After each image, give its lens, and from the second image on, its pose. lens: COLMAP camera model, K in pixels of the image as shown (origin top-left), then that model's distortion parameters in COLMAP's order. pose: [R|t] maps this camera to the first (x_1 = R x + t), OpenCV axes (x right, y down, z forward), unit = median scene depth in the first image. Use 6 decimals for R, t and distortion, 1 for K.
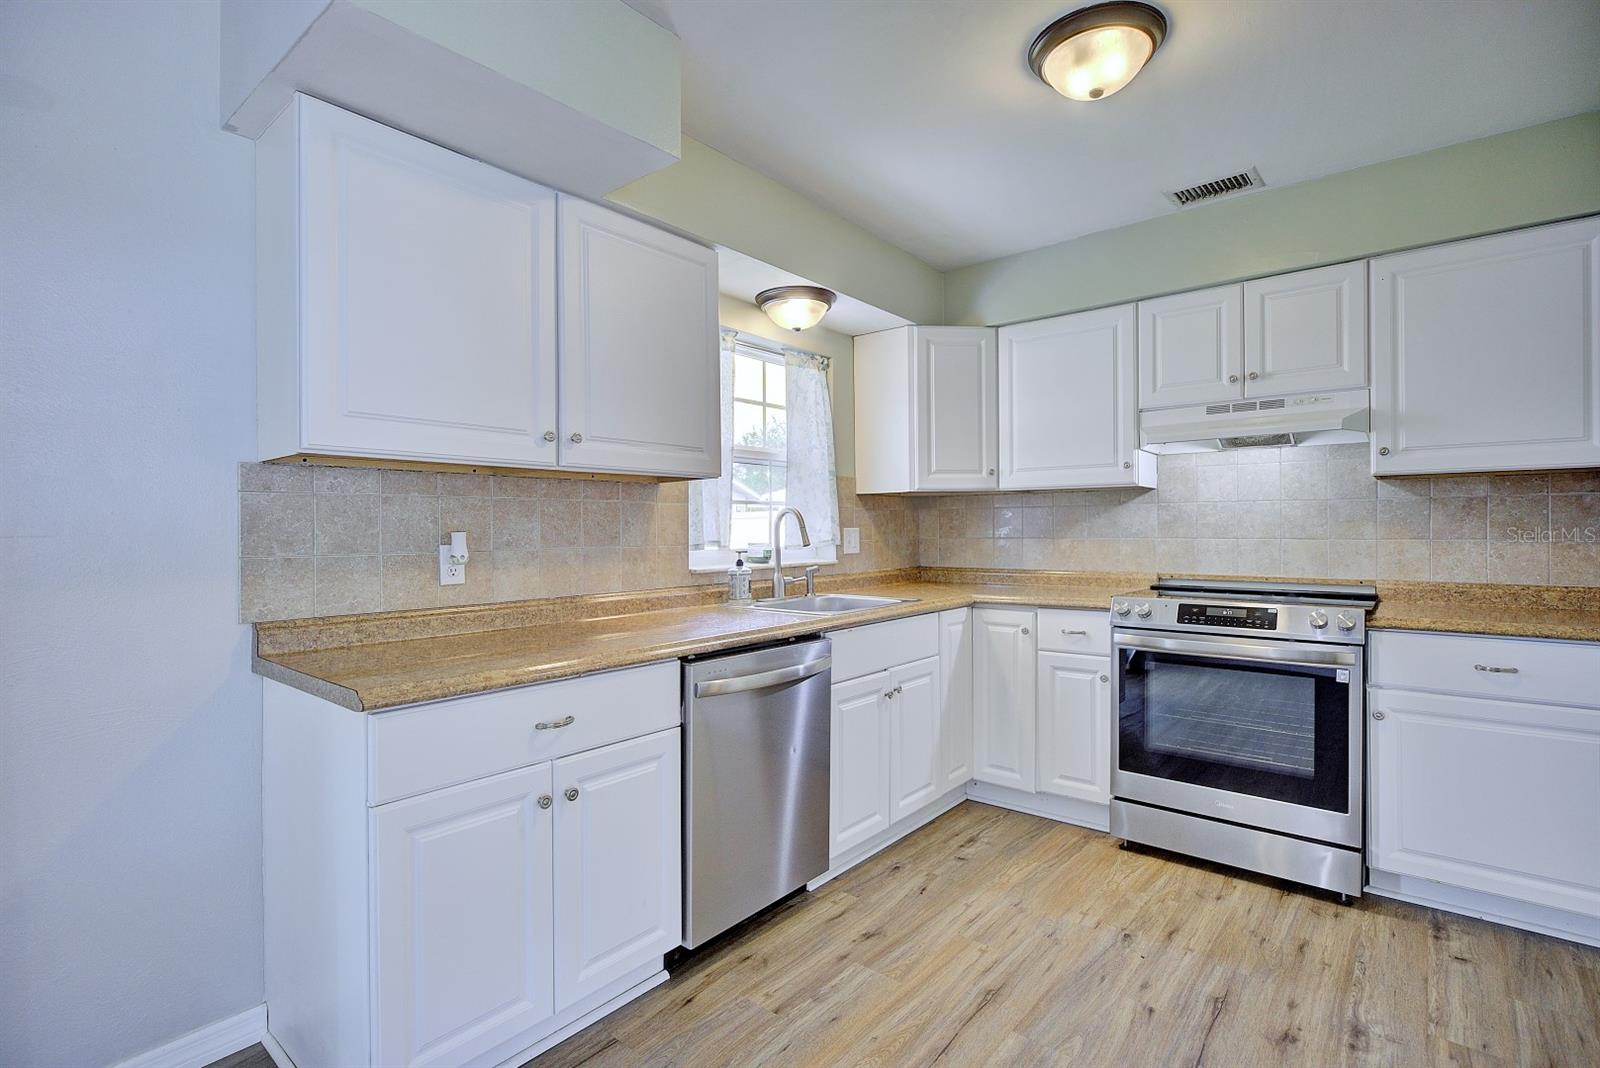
lens RADIAL K [[759.4, 0, 801.6], [0, 759.4, 529.0], [0, 0, 1]] dist [-0.006360, 0.000120]
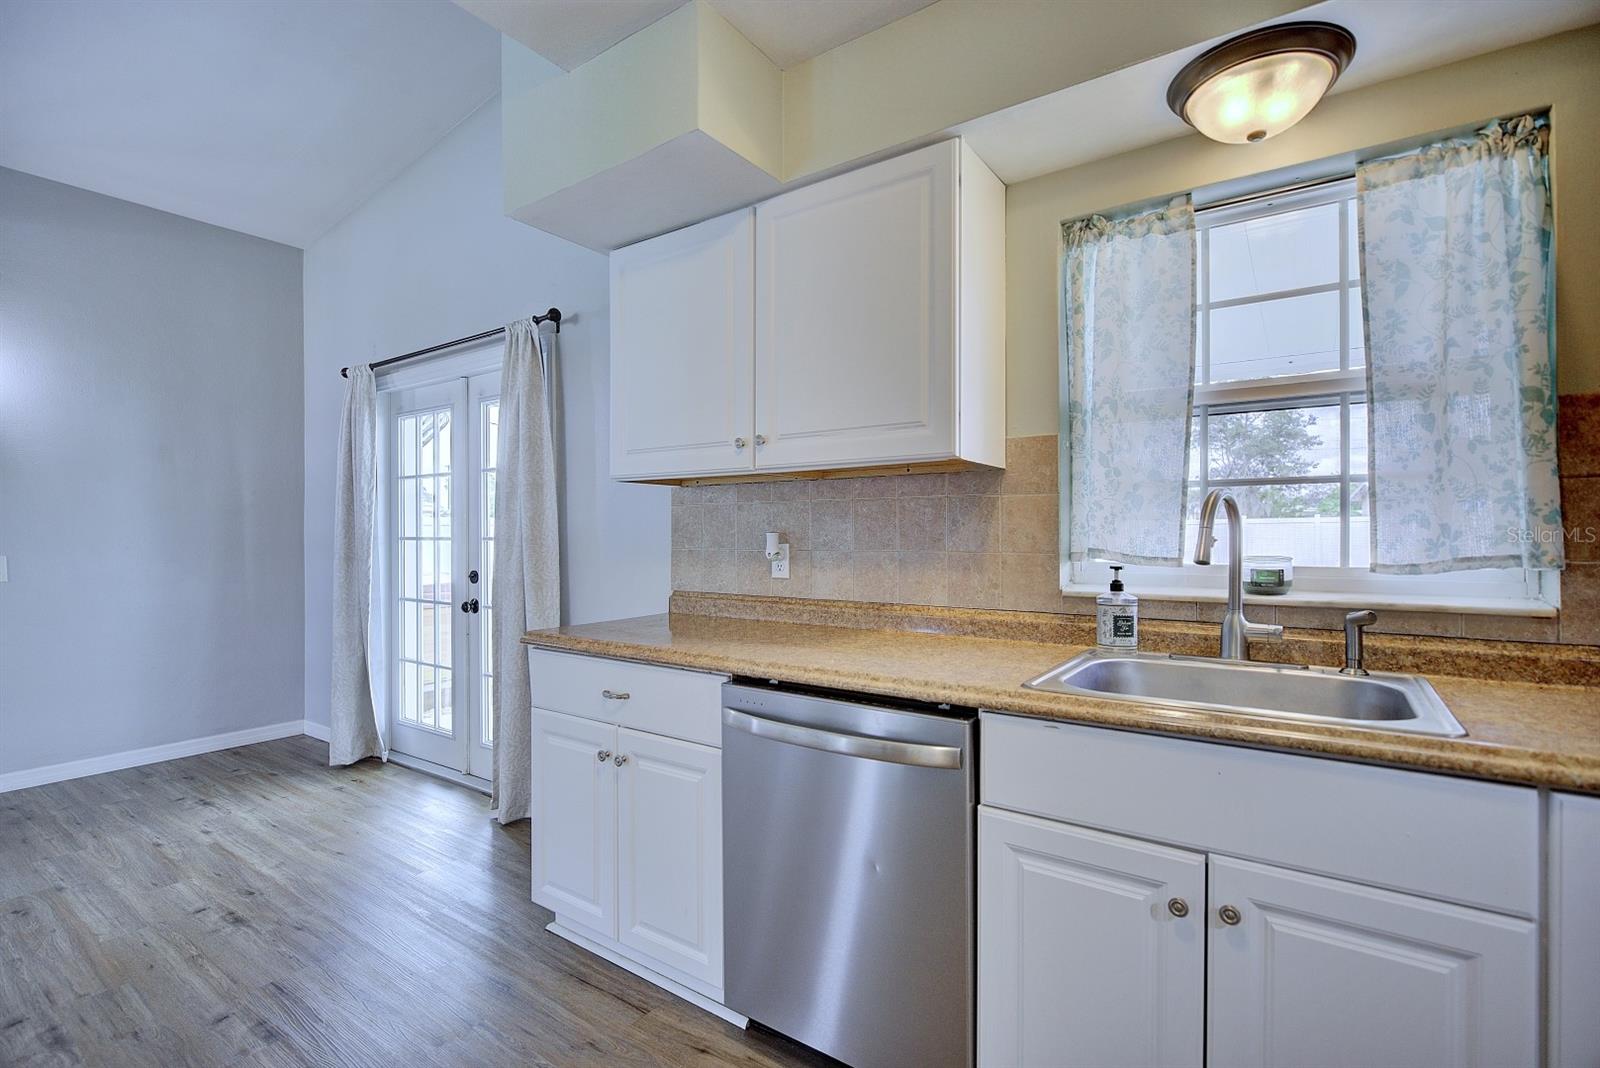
lens RADIAL K [[759.4, 0, 790.1], [0, 759.4, 524.5], [0, 0, 1]] dist [-0.006360, 0.000120]
pose [[0.058443, -0.002004, -0.998289, 0.550469], [0.003571, 0.999992, -0.001799, -0.004818], [0.998284, -0.003460, 0.058449, 0.756701]]
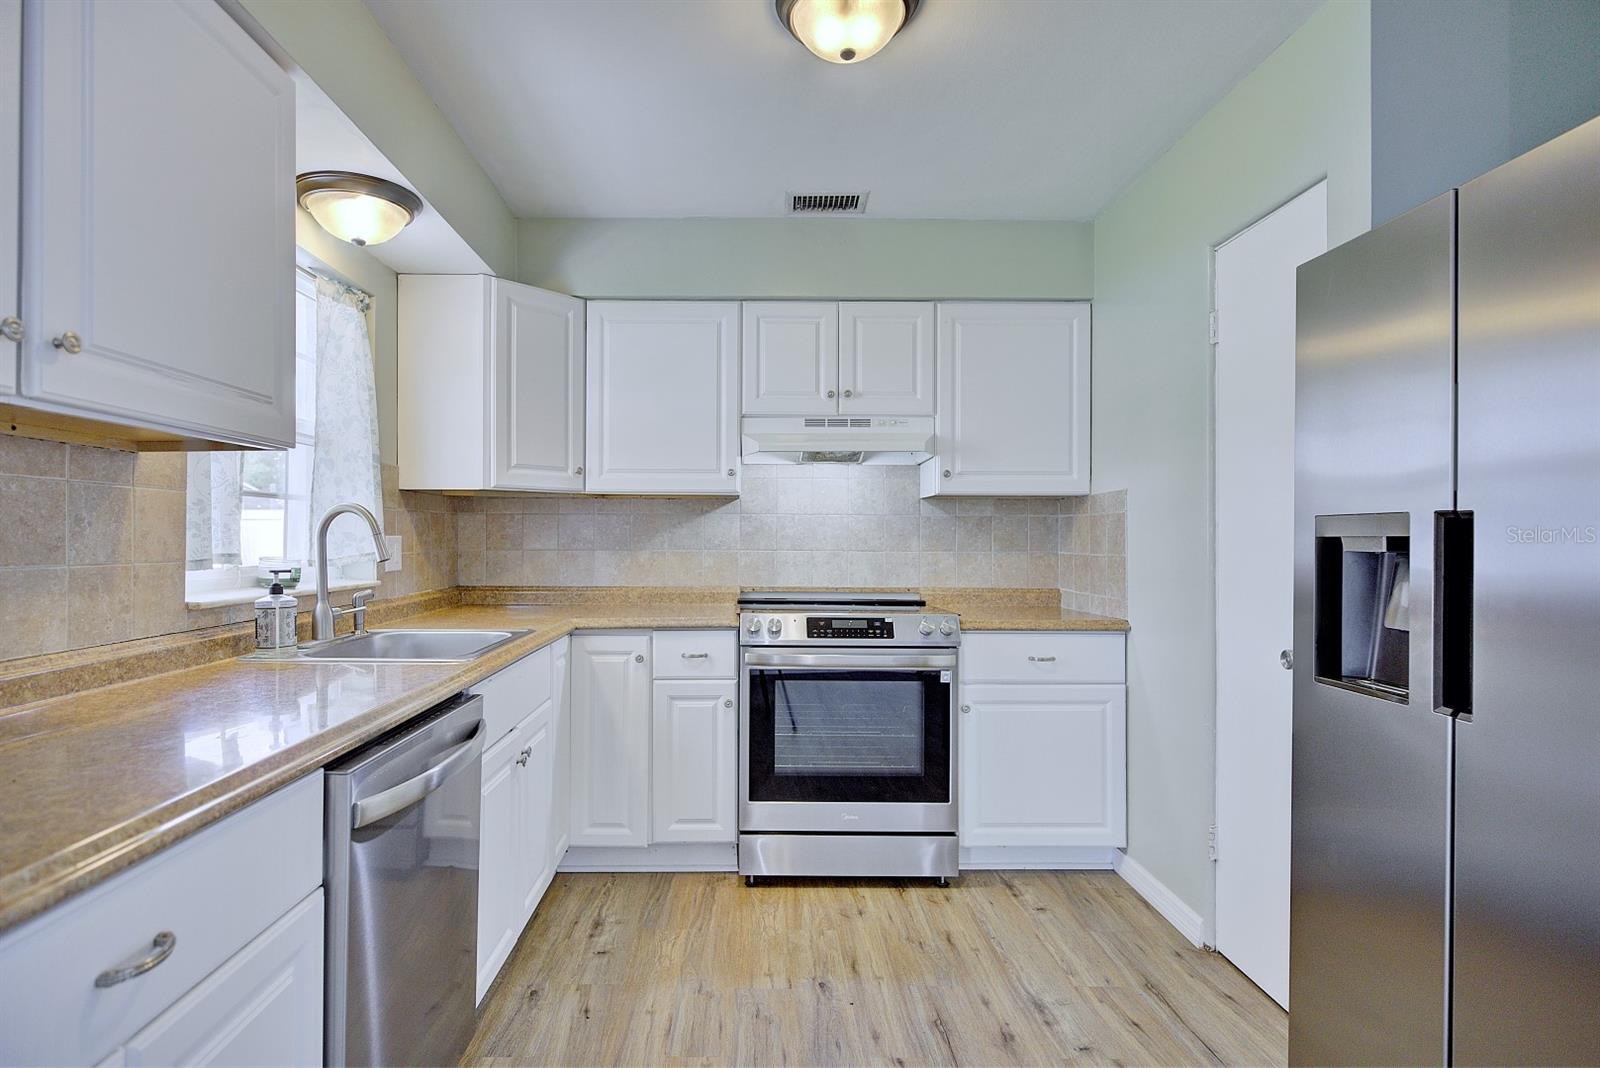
lens RADIAL K [[810.3, 0, 761.7], [0, 810.3, 532.5], [0, 0, 1]] dist [-0.006471, -0.000454]
pose [[0.767108, 0.014762, 0.641348, -0.218928], [-0.008851, 0.999884, -0.012427, 0.002793], [-0.641457, 0.003857, 0.767149, 0.247161]]
